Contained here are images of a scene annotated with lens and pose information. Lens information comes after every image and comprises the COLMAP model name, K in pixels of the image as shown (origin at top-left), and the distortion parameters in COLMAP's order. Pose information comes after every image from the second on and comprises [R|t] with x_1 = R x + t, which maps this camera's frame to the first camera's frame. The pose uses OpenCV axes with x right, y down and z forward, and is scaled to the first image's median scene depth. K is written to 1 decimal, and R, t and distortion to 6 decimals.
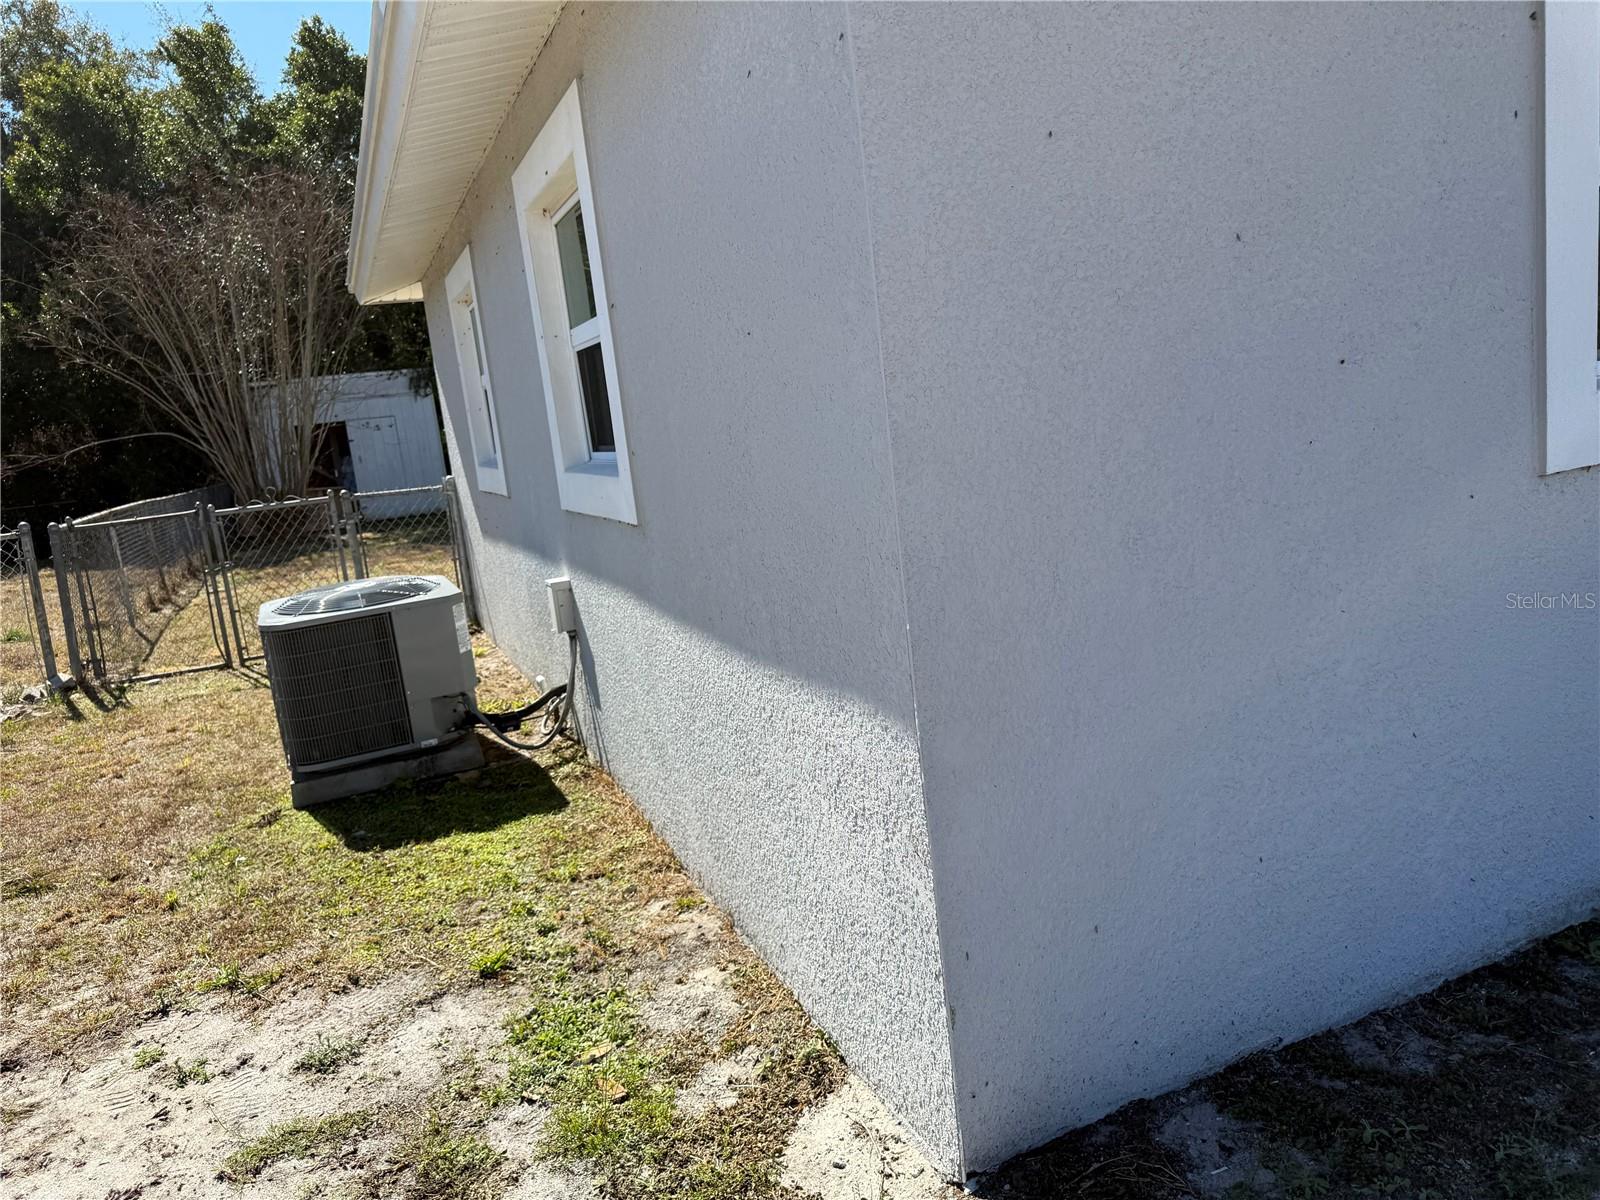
lens RADIAL K [[1131.4, 0, 806.0], [0, 1131.4, 592.1], [0, 0, 1]] dist [0.083230, -0.117358]
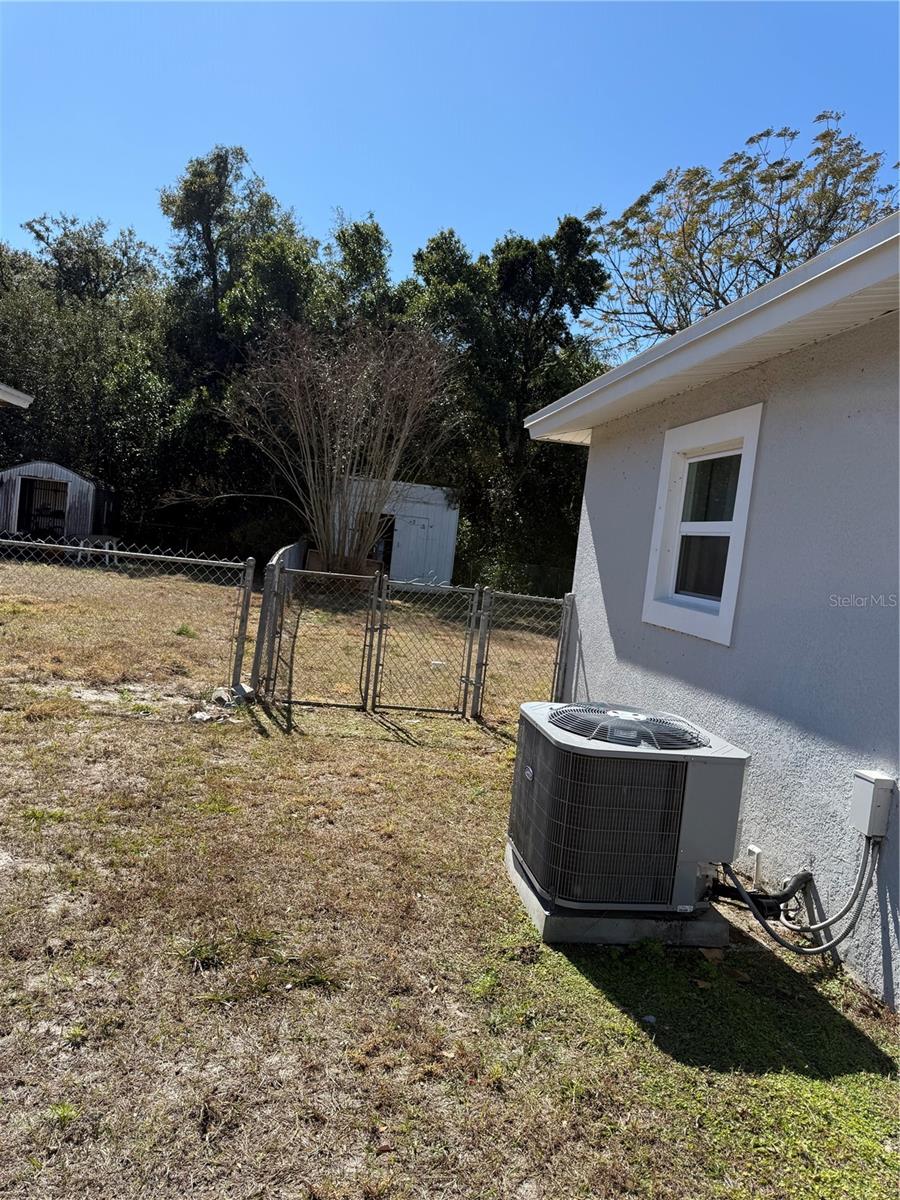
lens RADIAL K [[837.5, 0, 457.4], [0, 837.5, 587.9], [0, 0, 1]] dist [0.092175, -0.109517]
pose [[0.949130, 0.225372, -0.219907, -0.412232], [-0.247872, 0.965453, -0.080379, -0.017442], [0.194194, 0.130799, 0.972204, 0.261715]]
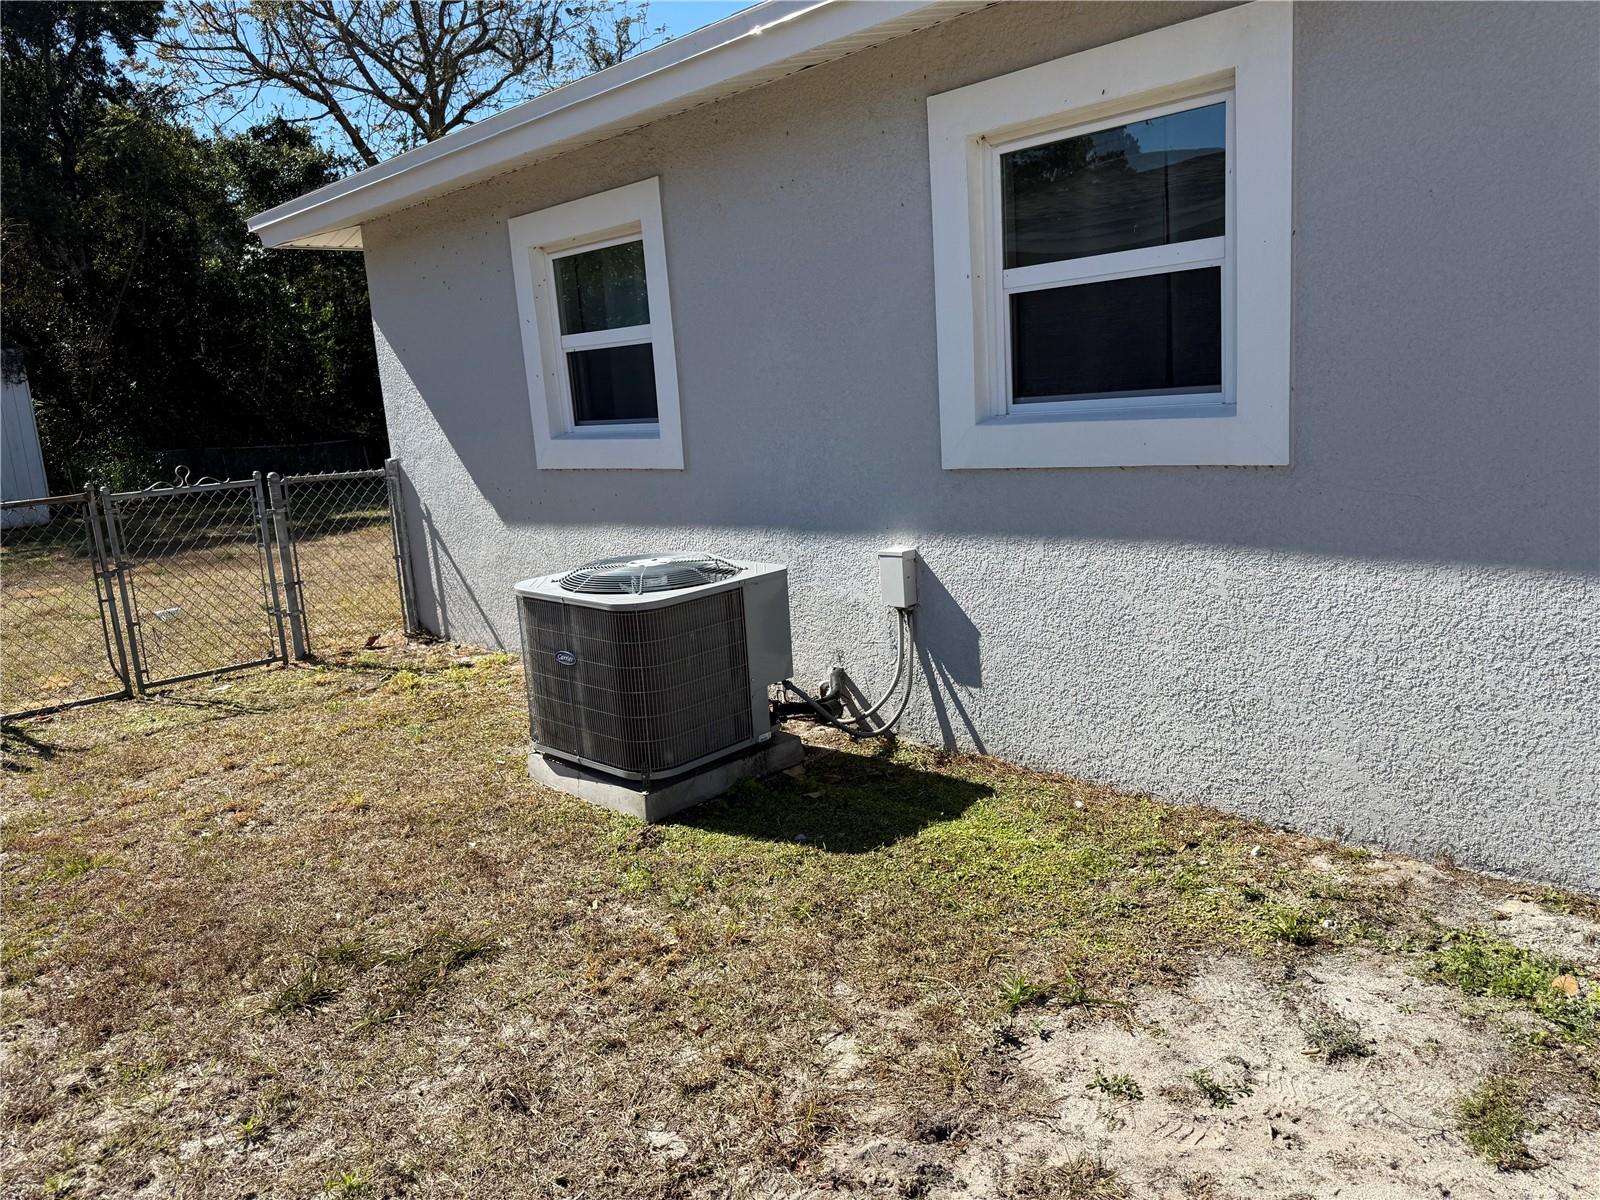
lens RADIAL K [[1116.7, 0, 787.3], [0, 1116.7, 595.8], [0, 0, 1]] dist [0.092175, -0.109517]
pose [[0.922615, -0.021785, 0.385107, -0.643379], [0.029759, 0.999448, -0.014759, 0.036942], [-0.384573, 0.025077, 0.922754, 0.199536]]
